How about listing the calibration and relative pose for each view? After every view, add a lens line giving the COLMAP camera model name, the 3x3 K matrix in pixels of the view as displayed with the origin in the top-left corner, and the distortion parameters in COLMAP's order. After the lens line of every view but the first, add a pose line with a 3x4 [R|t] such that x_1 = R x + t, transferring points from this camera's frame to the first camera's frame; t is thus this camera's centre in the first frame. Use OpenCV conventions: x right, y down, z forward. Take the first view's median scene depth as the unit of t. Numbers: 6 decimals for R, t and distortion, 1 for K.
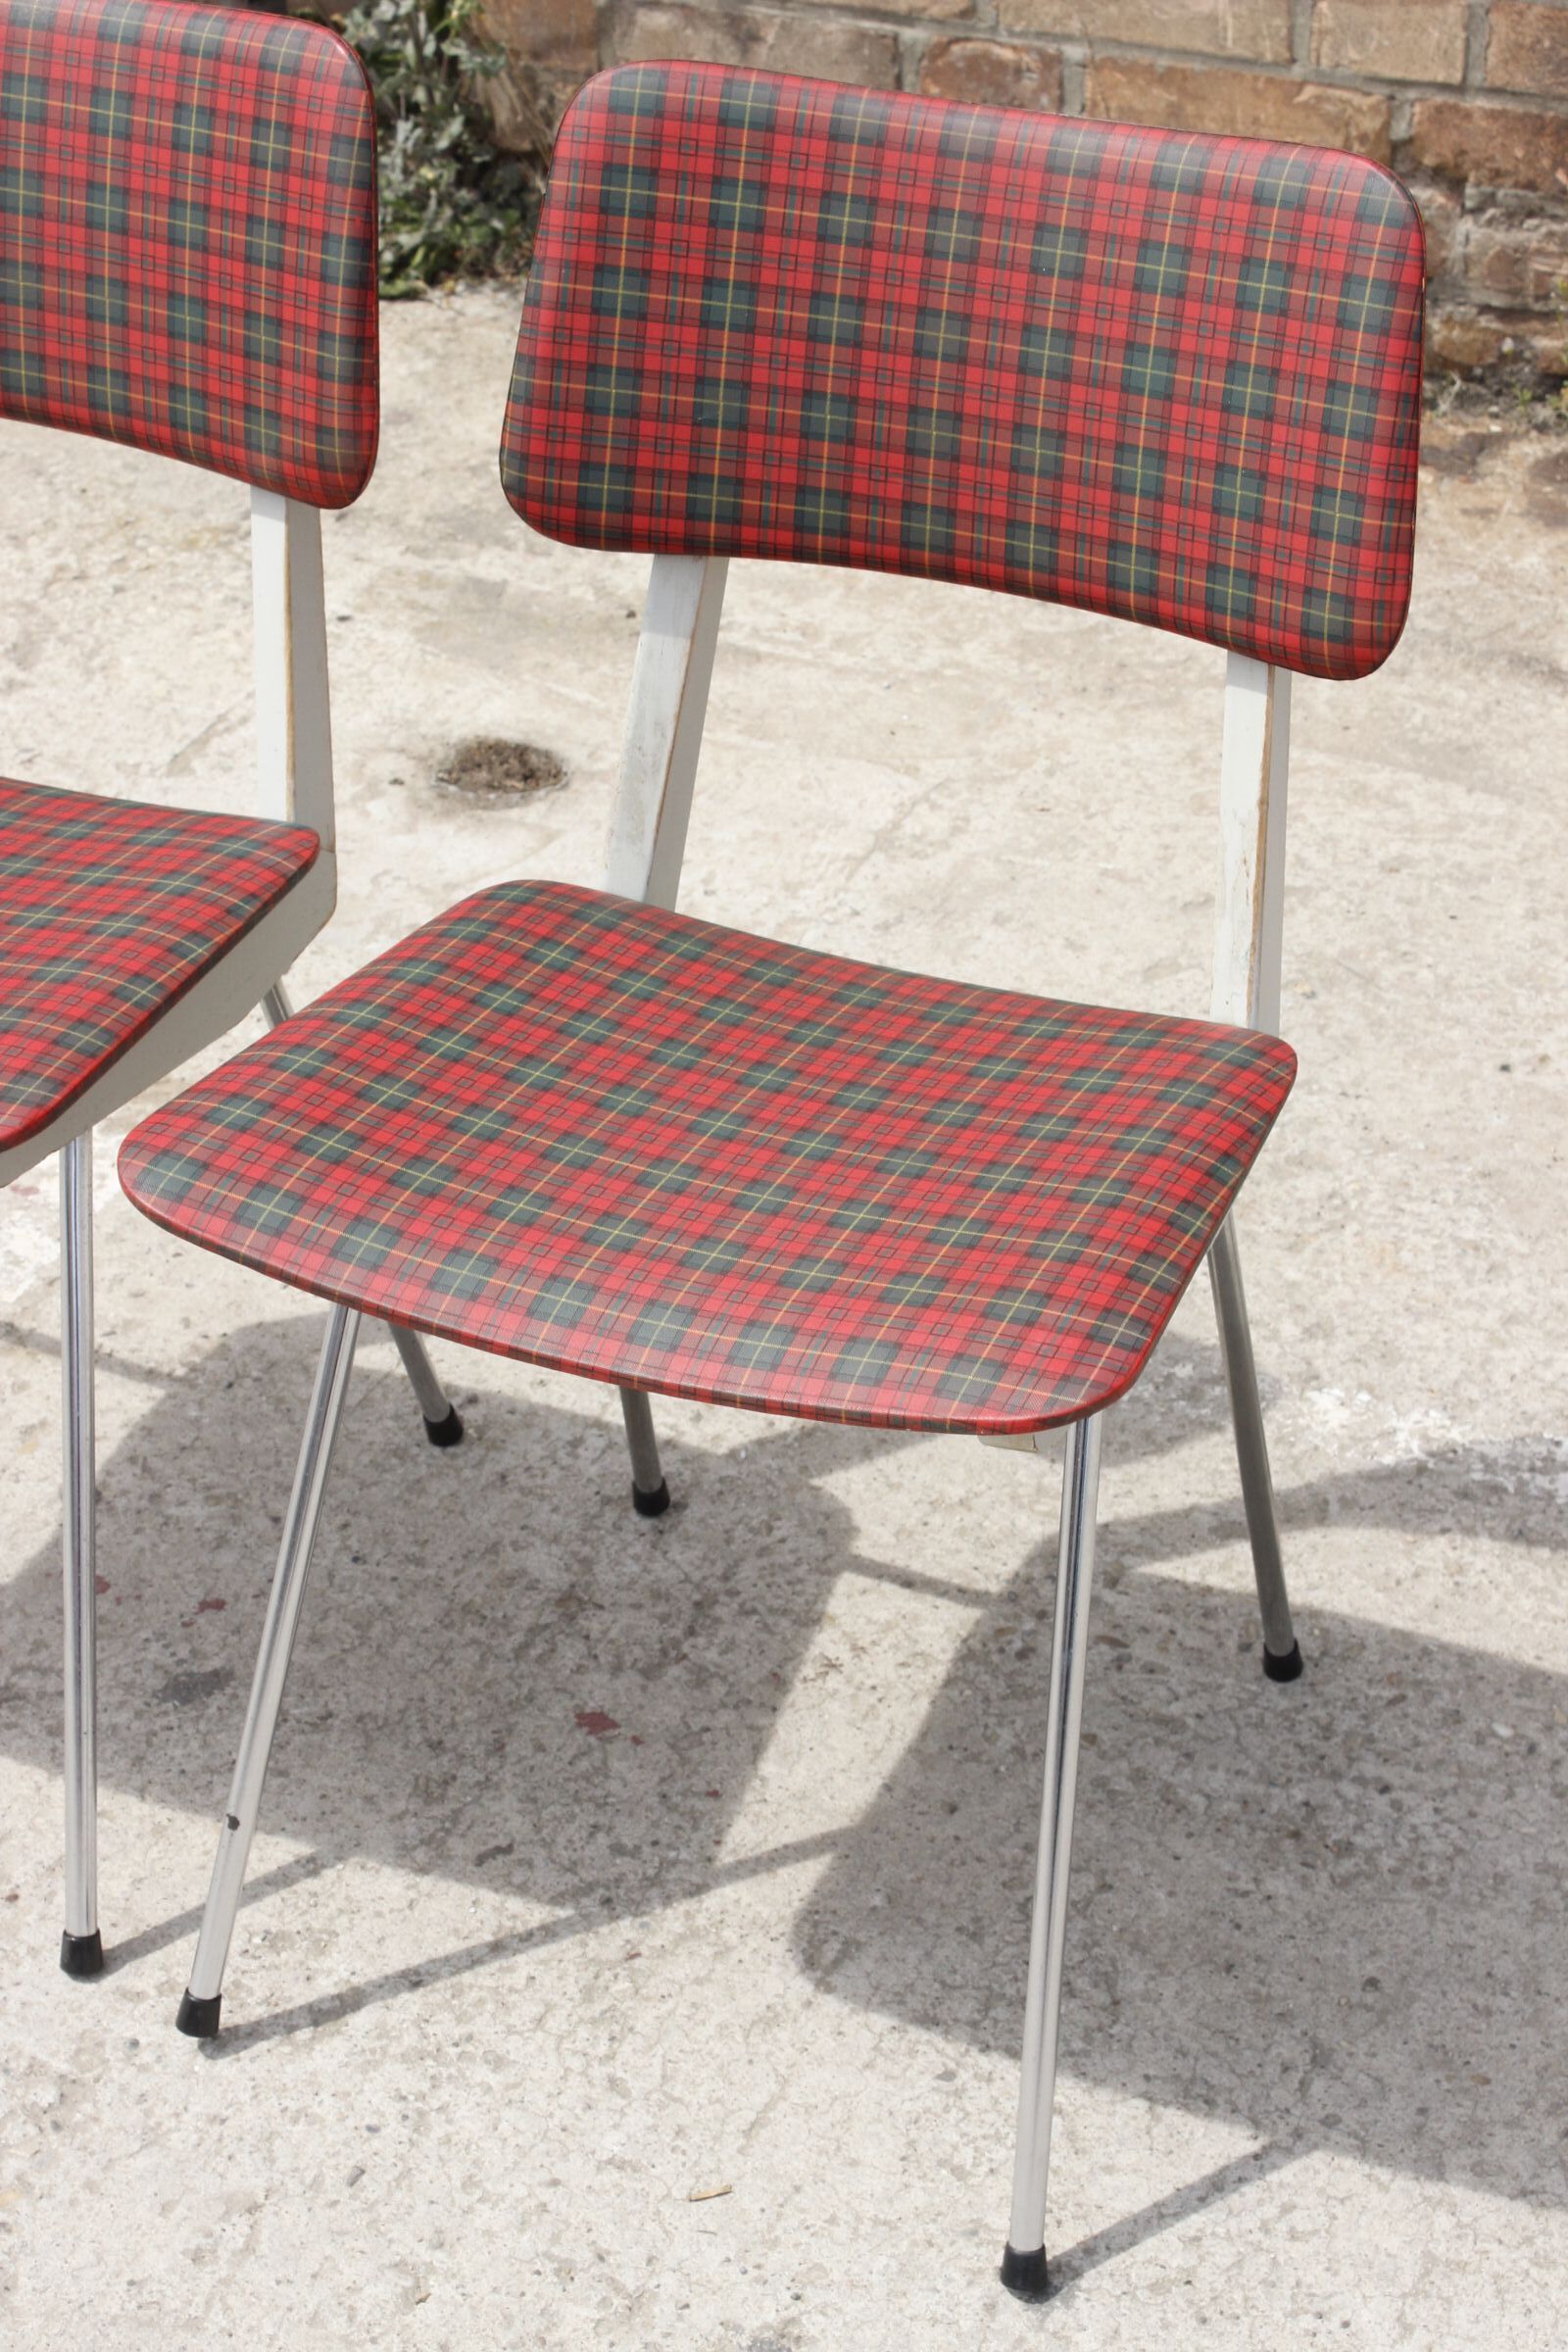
lens RADIAL K [[4388.1, 0, 793.6], [0, 4388.1, 1159.9], [0, 0, 1]] dist [0.018271, 0.000000]
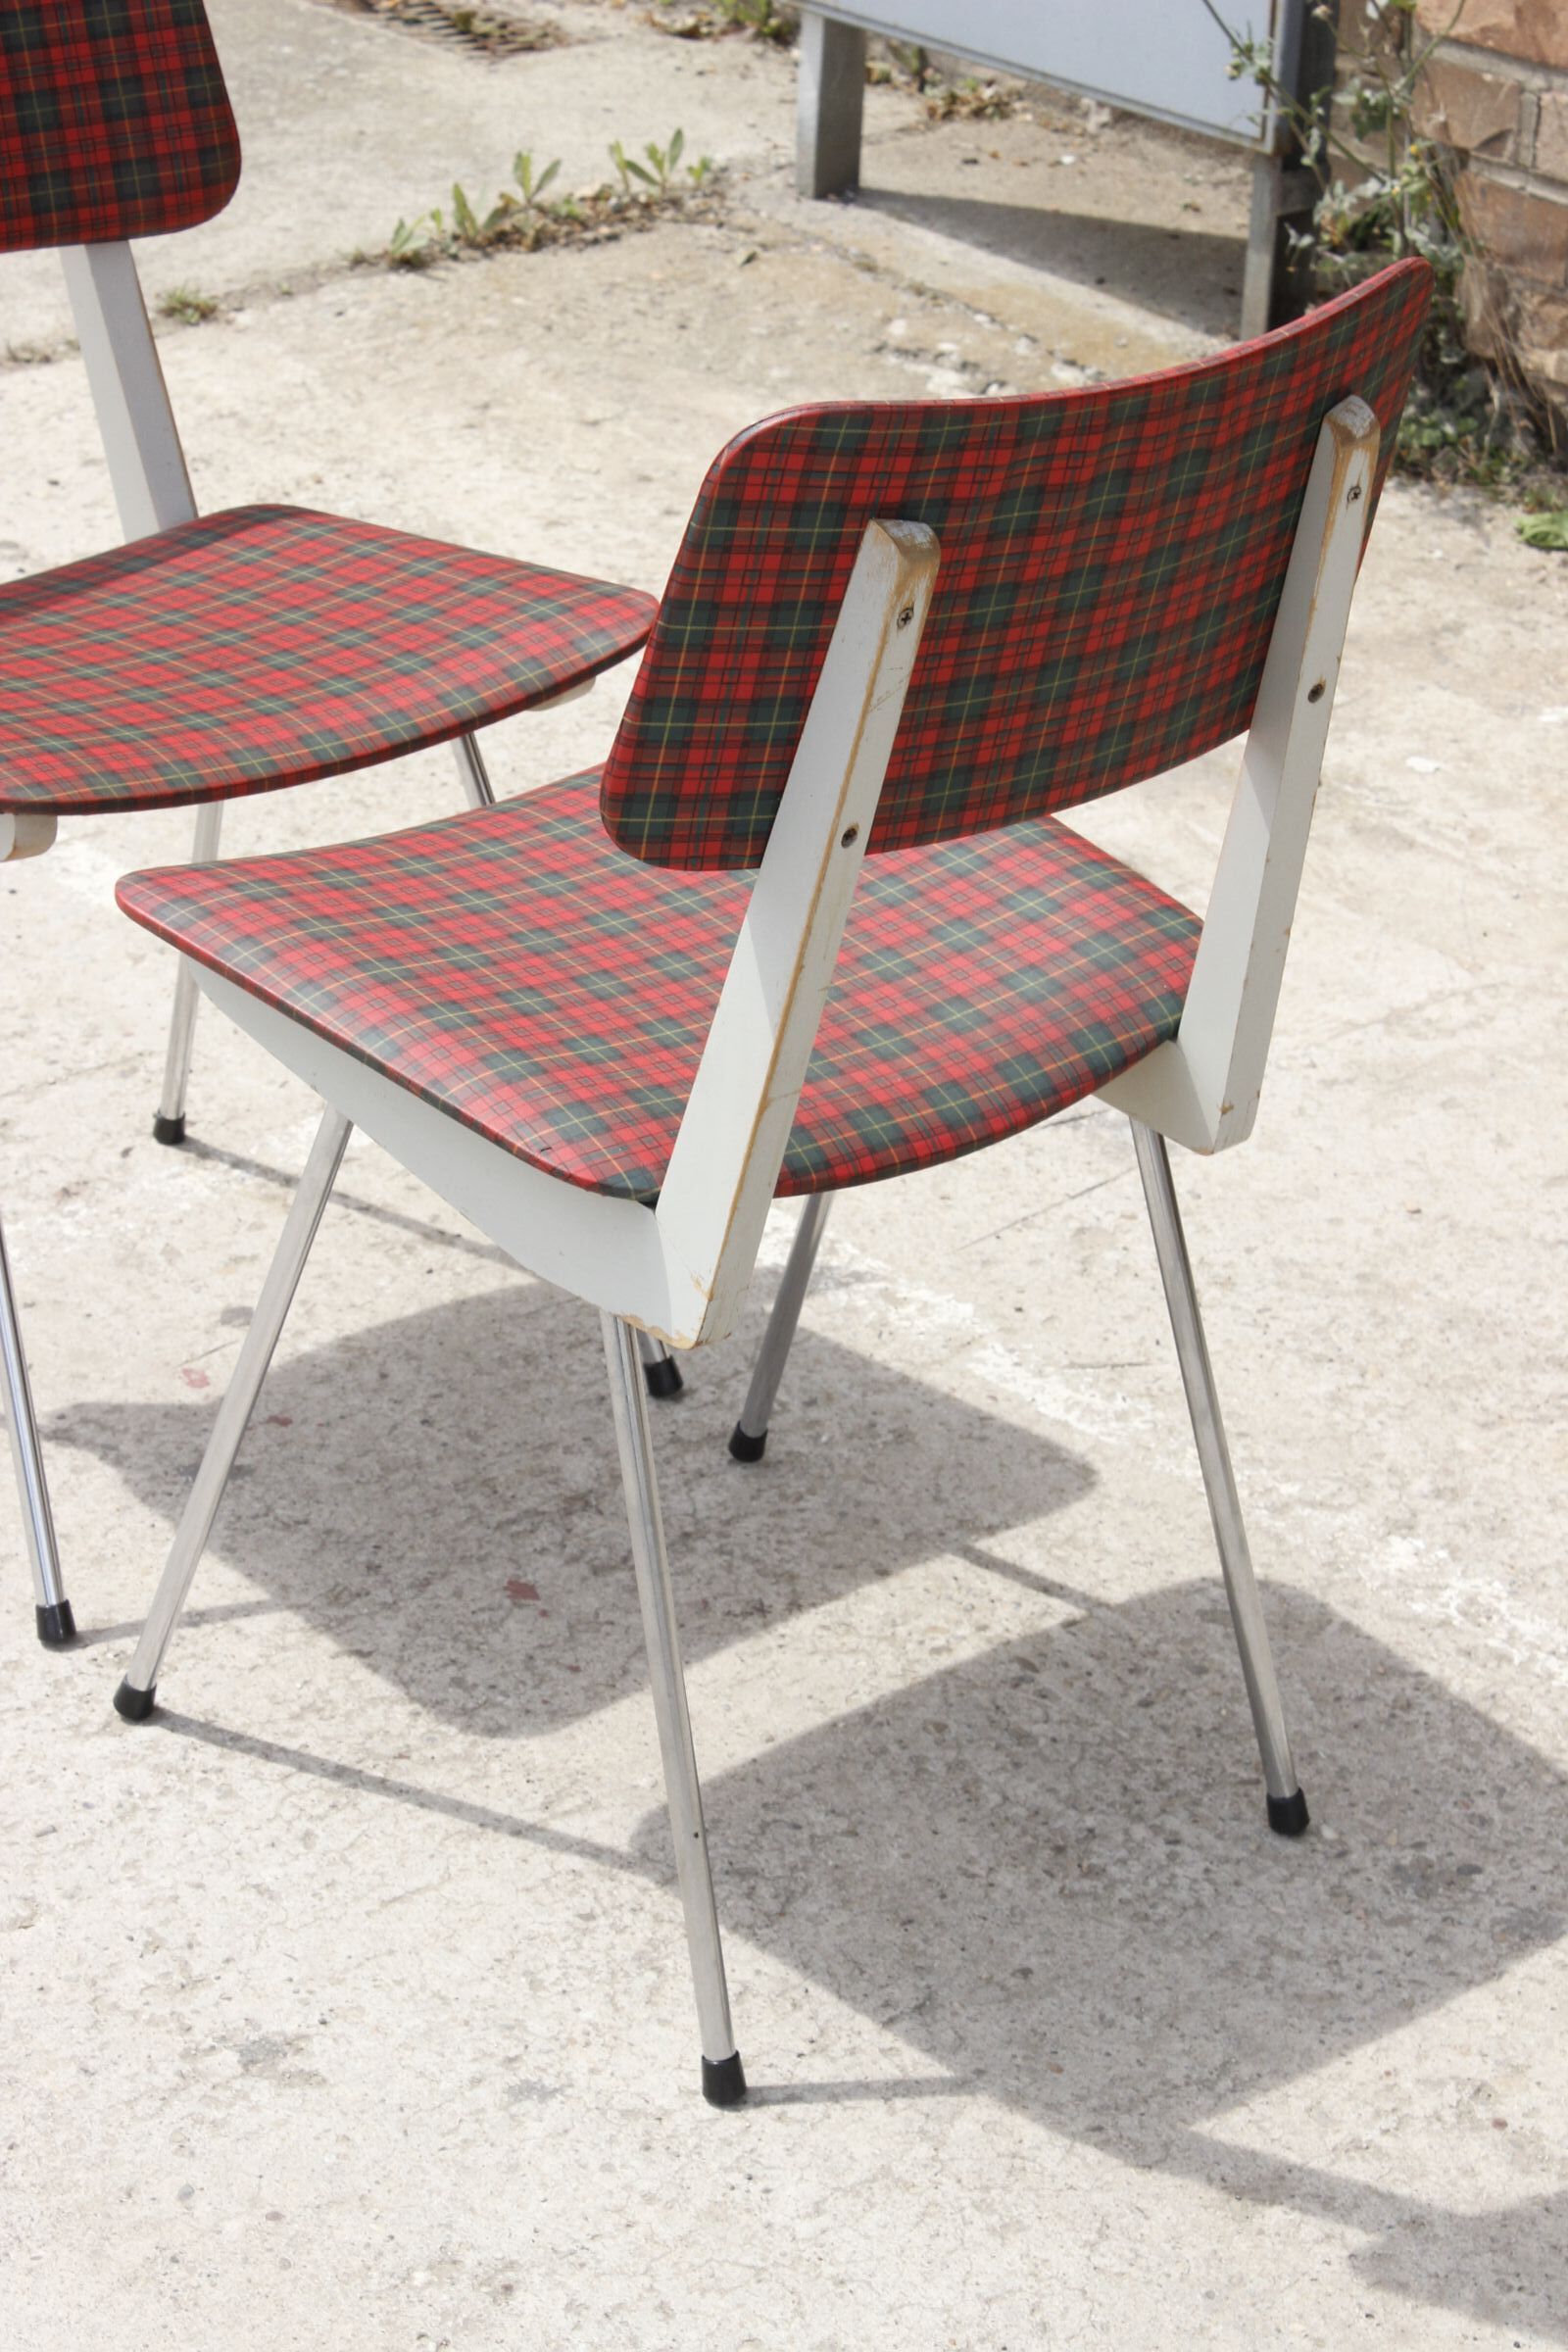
lens RADIAL K [[5343.6, 0, 800.3], [0, 5343.6, 1177.3], [0, 0, 1]] dist [0.064169, 0.000000]
pose [[0.902096, 0.231780, -0.364006, 0.440183], [-0.274307, 0.959159, -0.069059, 0.101093], [0.333133, 0.162147, 0.928833, -0.161970]]
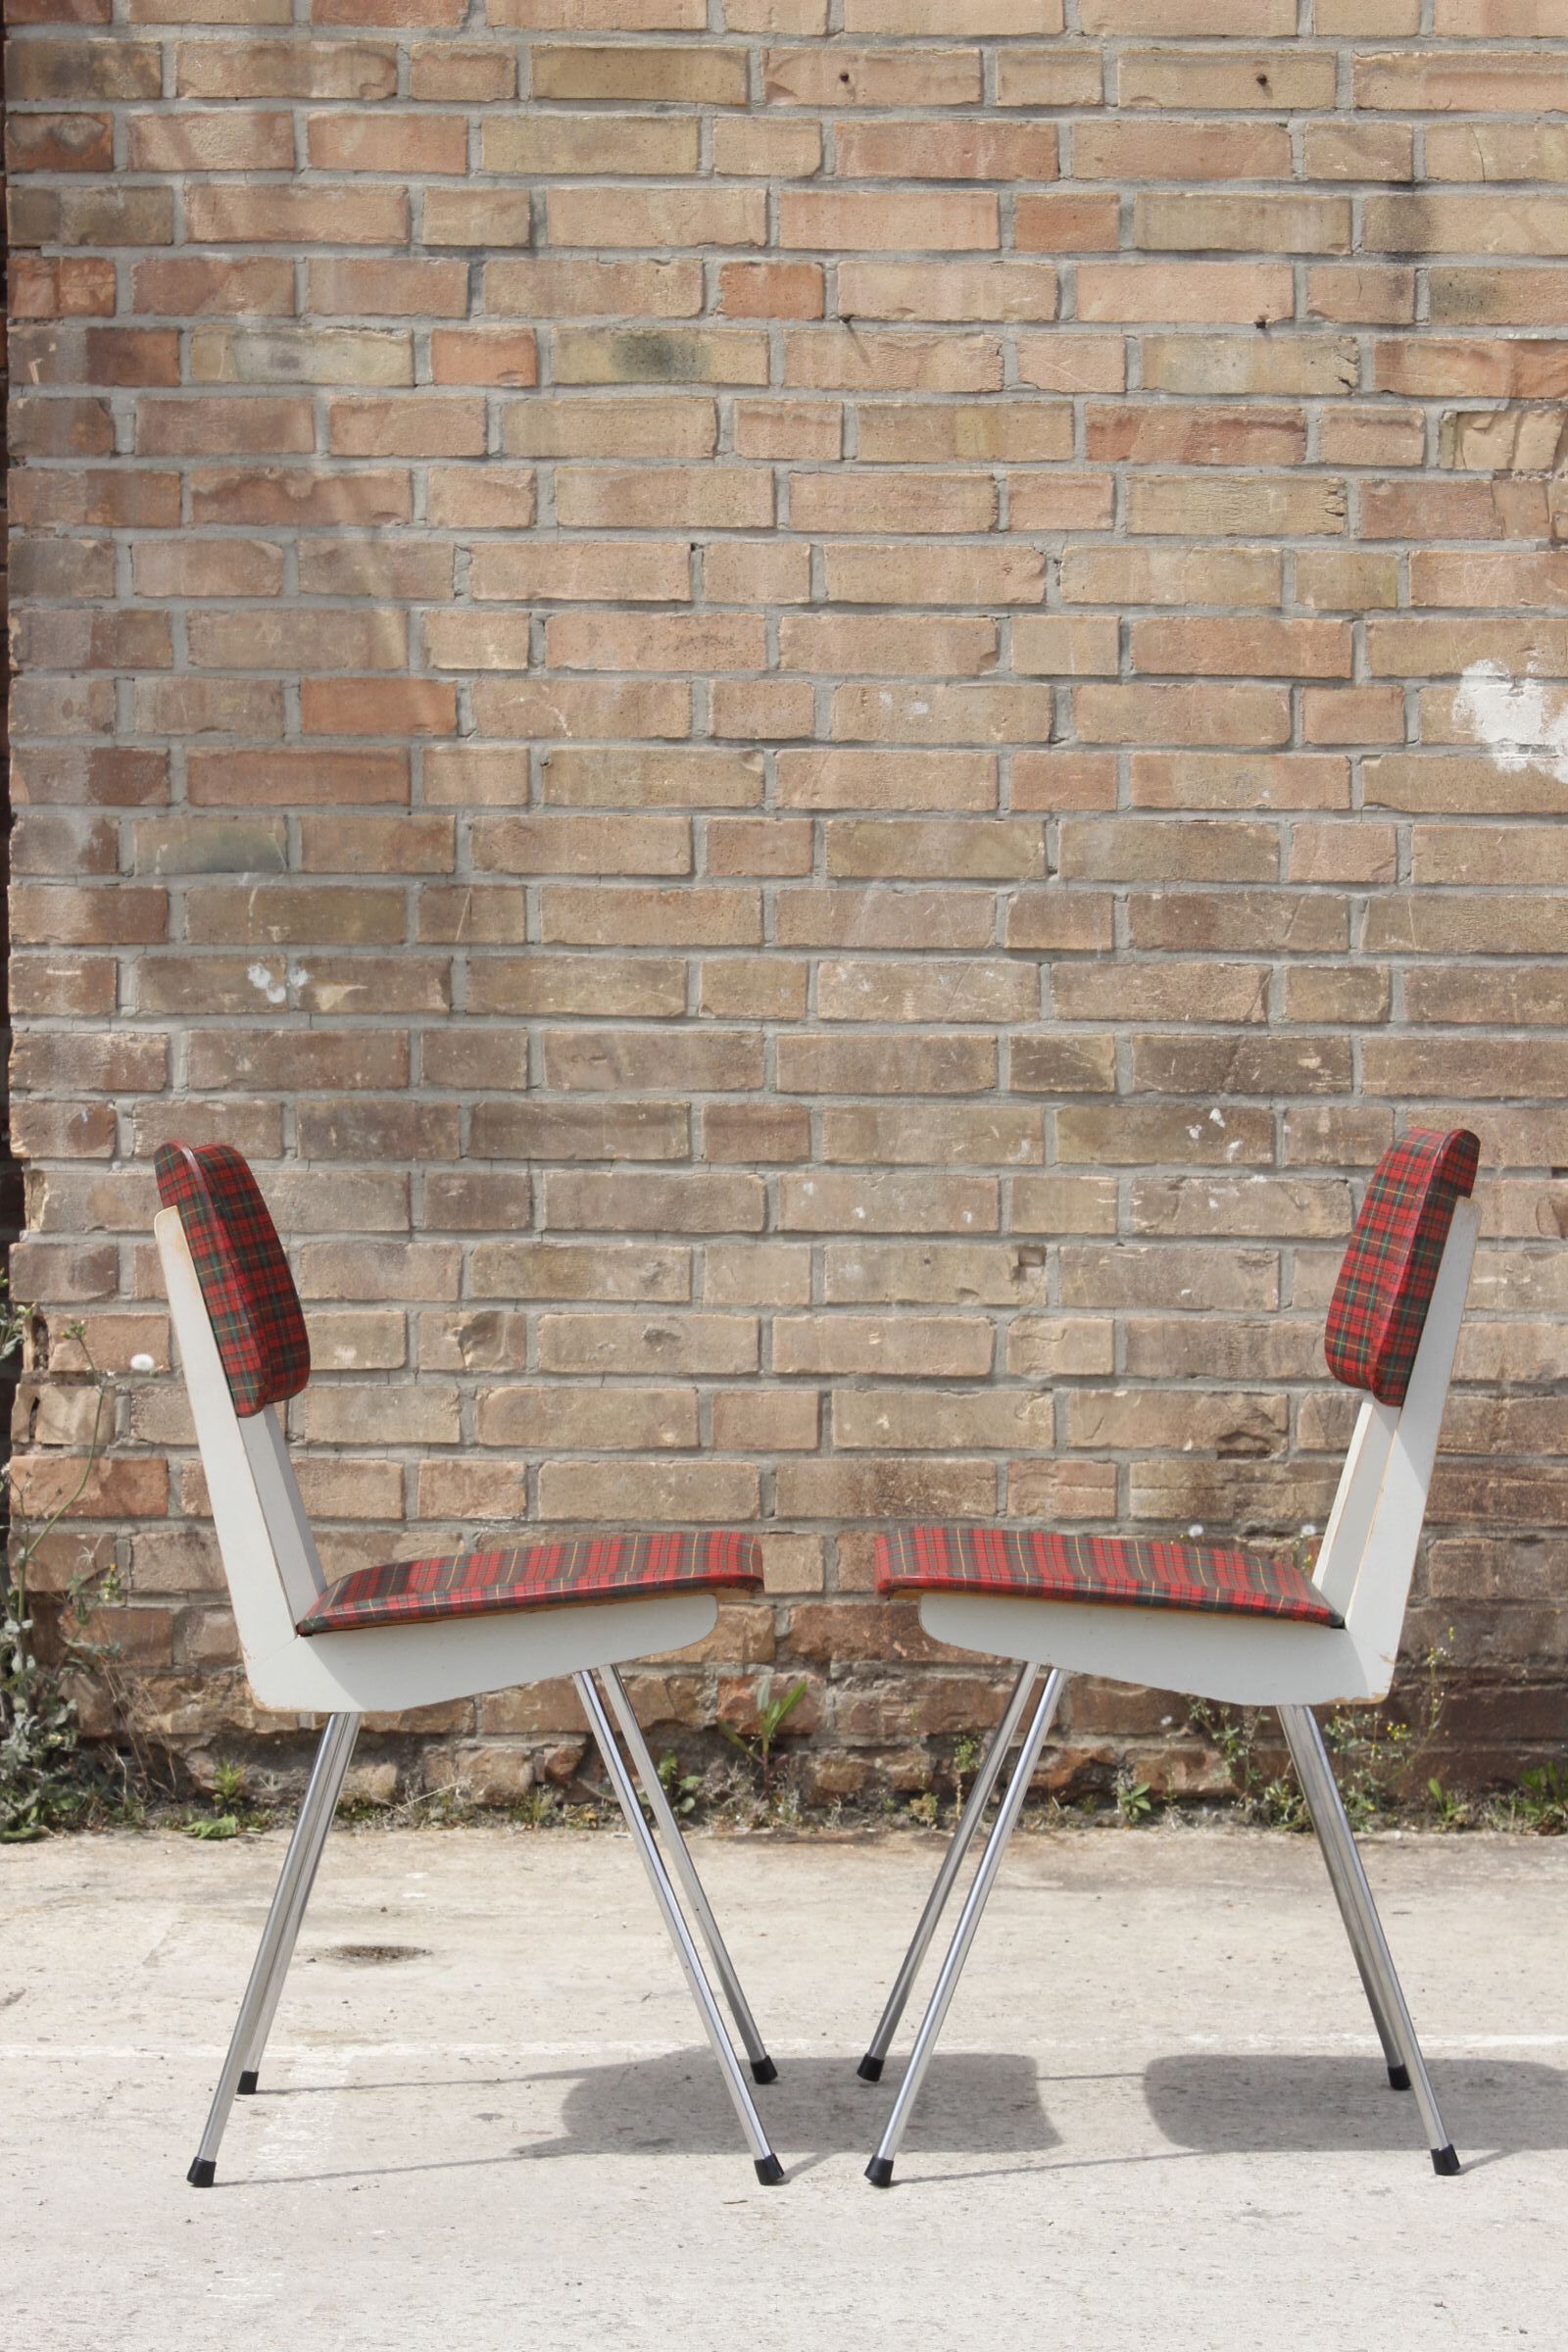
lens RADIAL K [[5163.6, 0, 774.1], [0, 5163.6, 1171.0], [0, 0, 1]] dist [0.056599, 0.000000]
pose [[0.919241, 0.010488, 0.393555, -0.807878], [0.207007, 0.837426, -0.505832, 0.753810], [-0.334878, 0.546450, 0.767625, -0.588626]]
